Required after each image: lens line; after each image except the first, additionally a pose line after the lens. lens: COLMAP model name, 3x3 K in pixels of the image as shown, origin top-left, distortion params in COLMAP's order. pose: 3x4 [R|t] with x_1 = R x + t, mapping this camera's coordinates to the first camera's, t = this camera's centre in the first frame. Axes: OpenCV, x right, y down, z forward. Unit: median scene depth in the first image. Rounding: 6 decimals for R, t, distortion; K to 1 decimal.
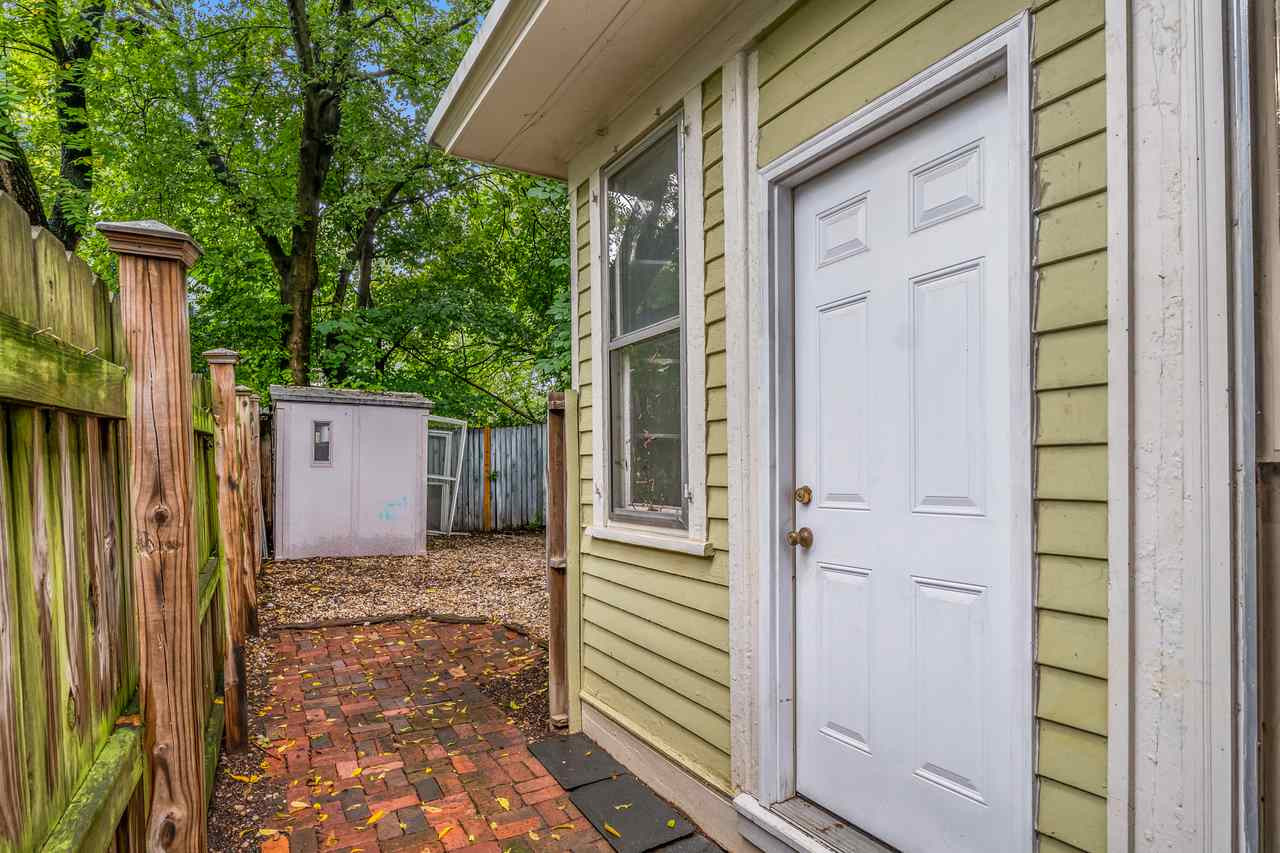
lens RADIAL K [[678.9, 0, 625.1], [0, 678.9, 425.2], [0, 0, 1]] dist [-0.000840, 0.000166]
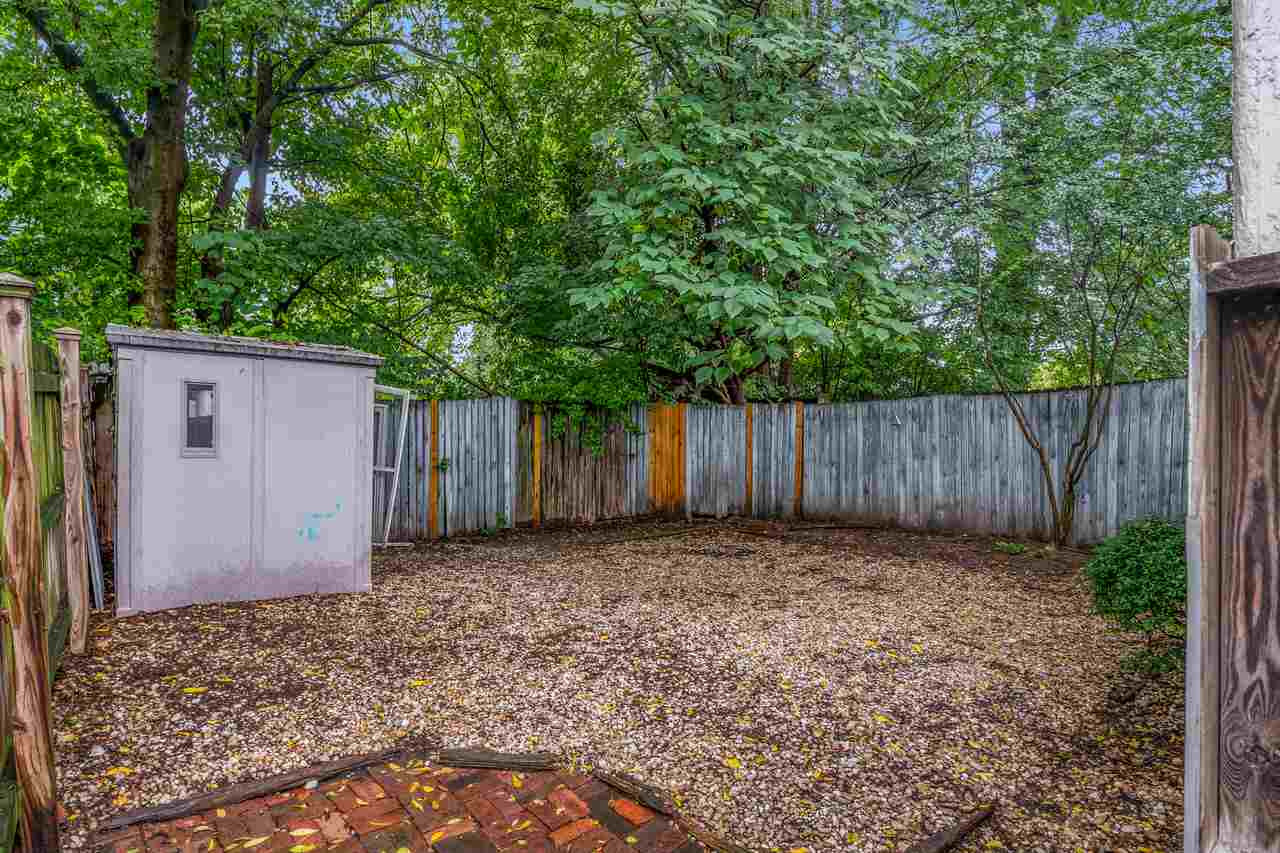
lens RADIAL K [[705.8, 0, 640.0], [0, 705.8, 426.5], [0, 0, 1]] dist [-0.003681, -0.001495]
pose [[0.988626, 0.008228, 0.150170, -0.121472], [-0.012900, 0.999462, 0.030165, 0.007619], [-0.149841, -0.031759, 0.988200, 0.253734]]
